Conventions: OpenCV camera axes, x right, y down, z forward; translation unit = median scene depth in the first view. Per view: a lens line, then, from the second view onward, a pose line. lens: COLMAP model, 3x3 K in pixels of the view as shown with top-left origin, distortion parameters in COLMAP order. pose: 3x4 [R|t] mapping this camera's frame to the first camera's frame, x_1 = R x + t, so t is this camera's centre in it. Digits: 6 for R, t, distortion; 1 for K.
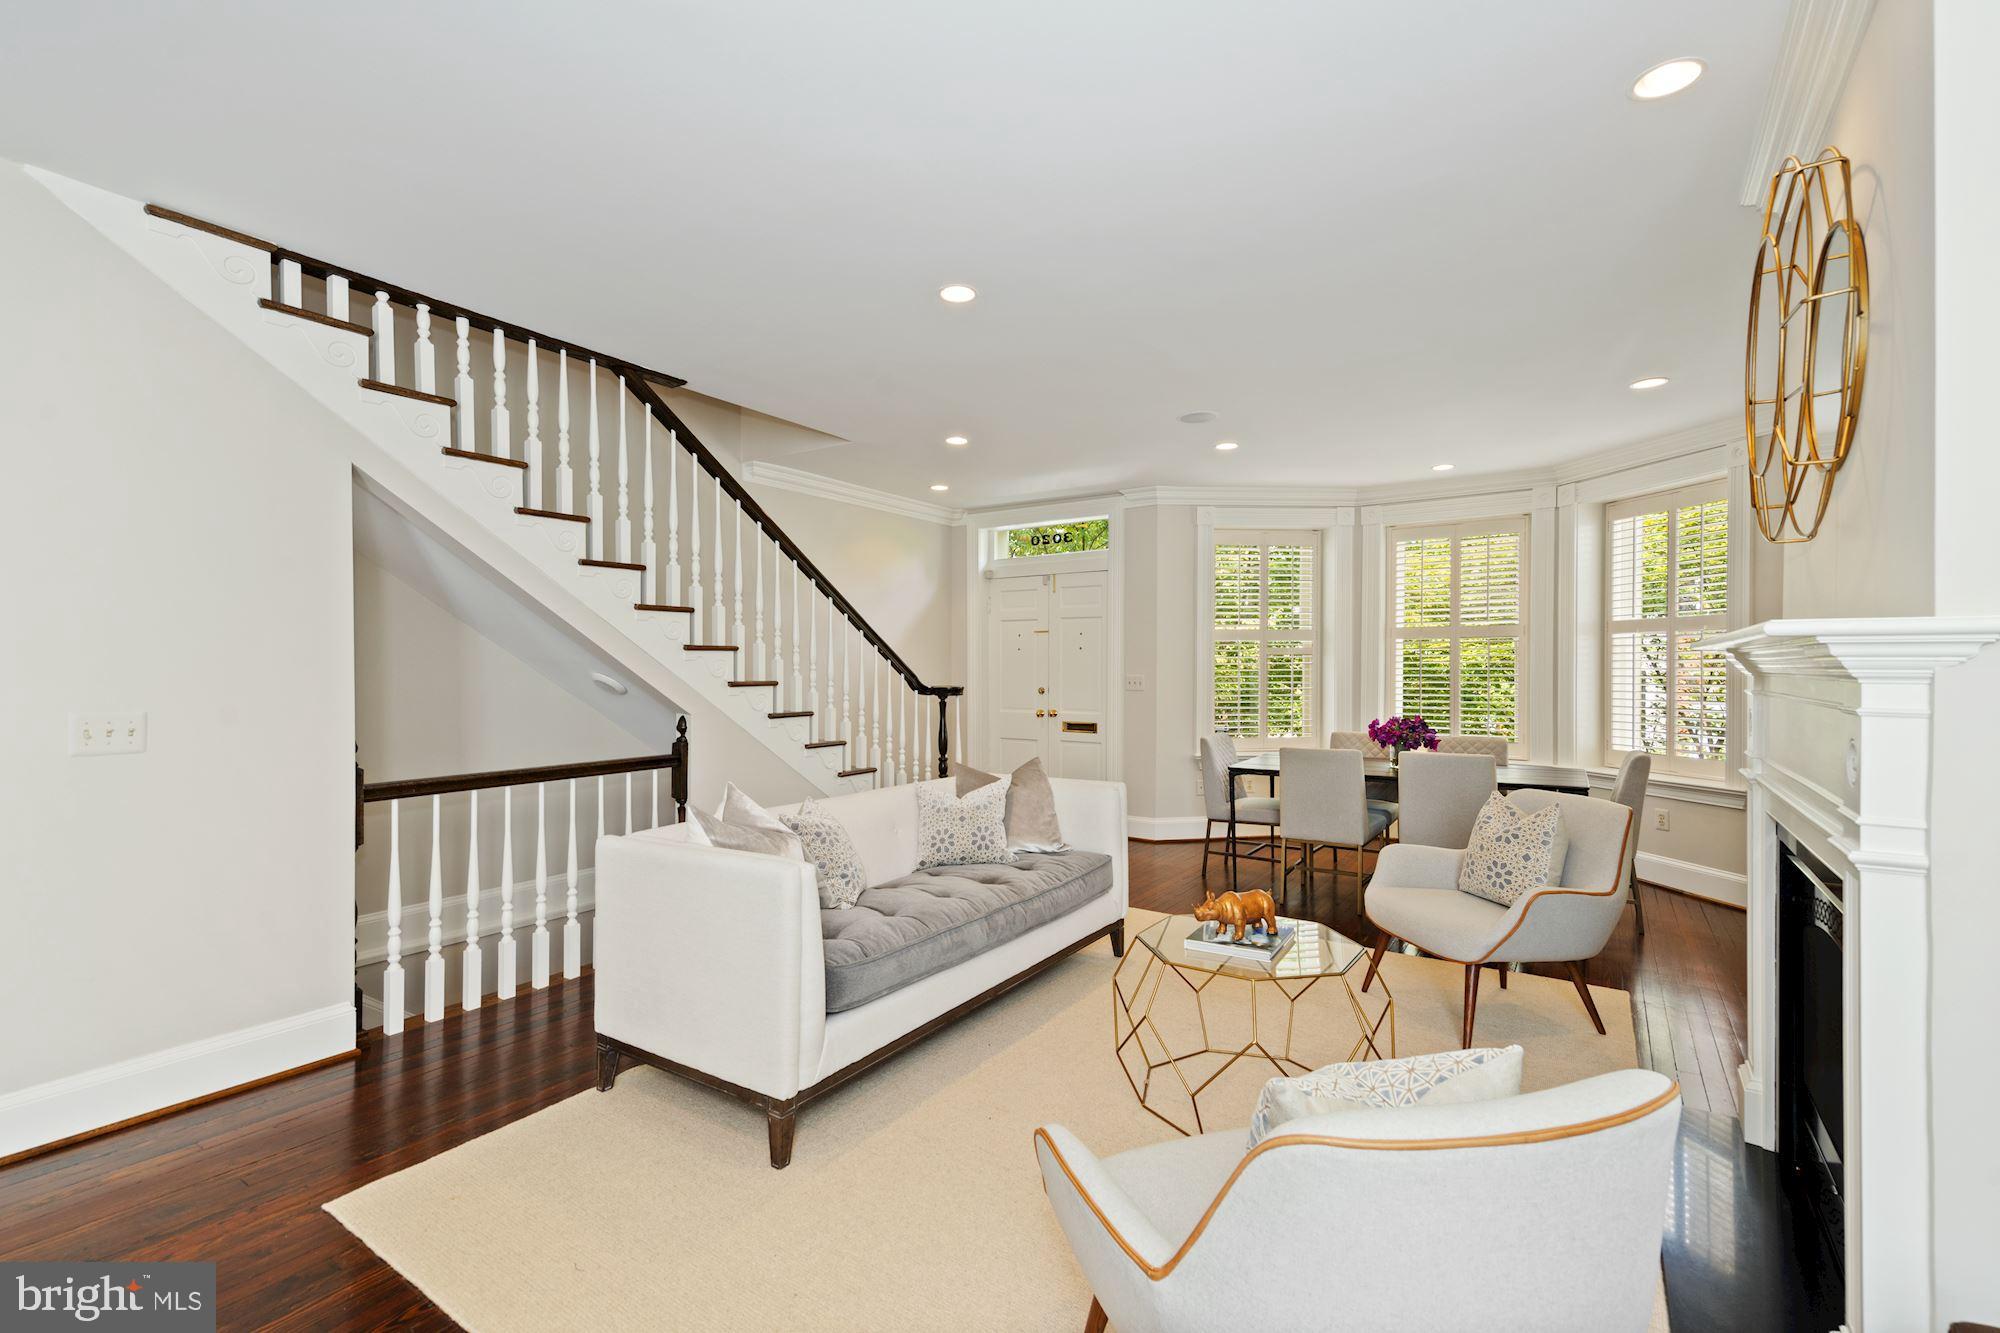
lens RADIAL K [[907.6, 0, 940.9], [0, 907.6, 678.5], [0, 0, 1]] dist [0.005218, 0.000336]
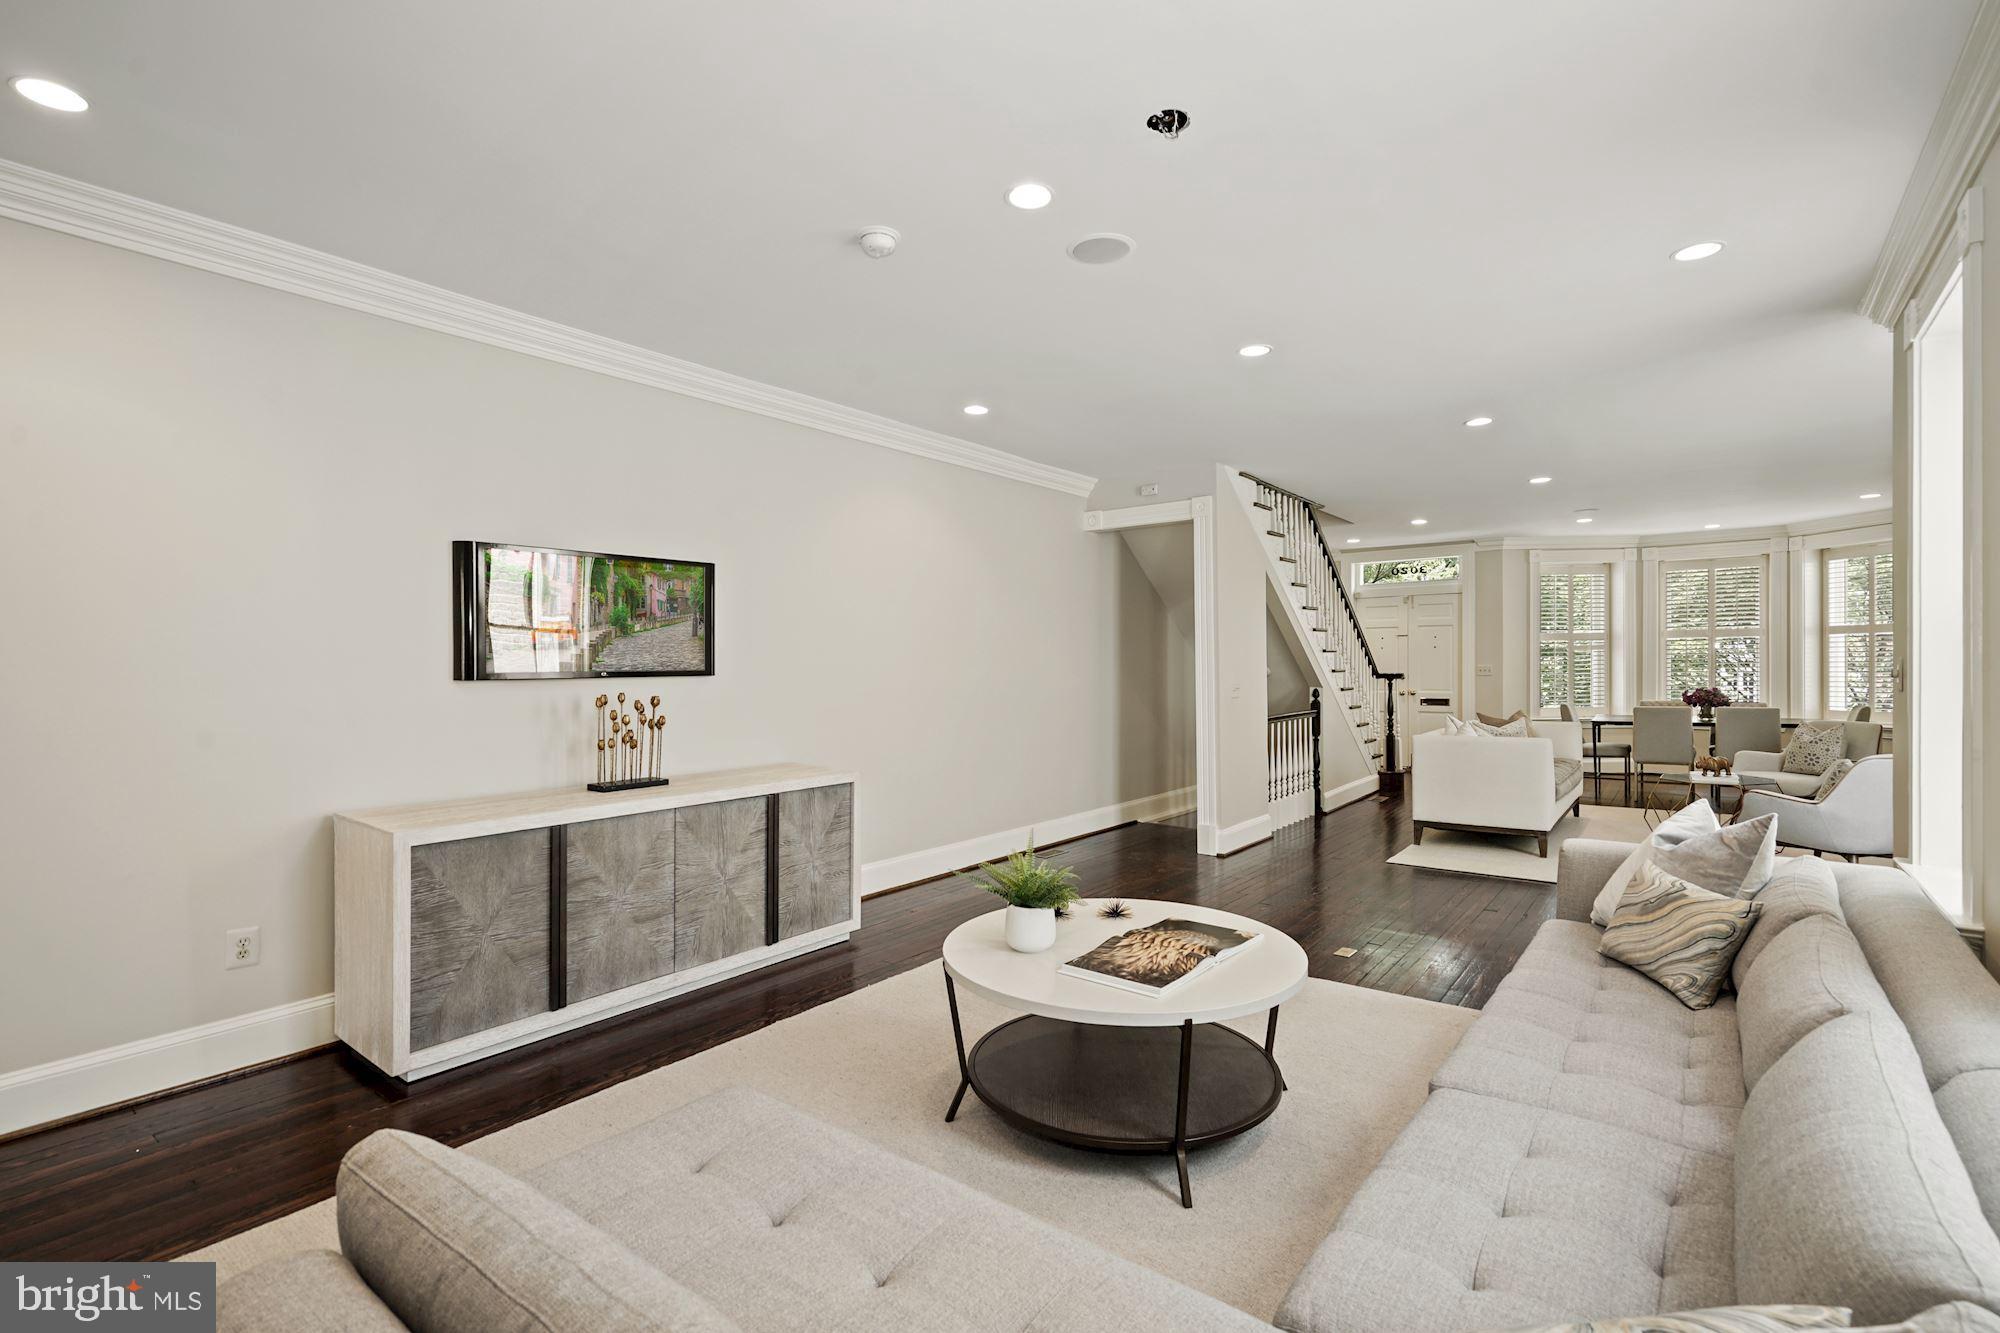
lens RADIAL K [[907.6, 0, 1012.5], [0, 907.6, 655.6], [0, 0, 1]] dist [0.005218, 0.000336]
pose [[0.998968, -0.008915, -0.044546, -0.581838], [0.008019, 0.999763, -0.020252, 0.005063], [0.044716, 0.019874, 0.998802, -0.604913]]
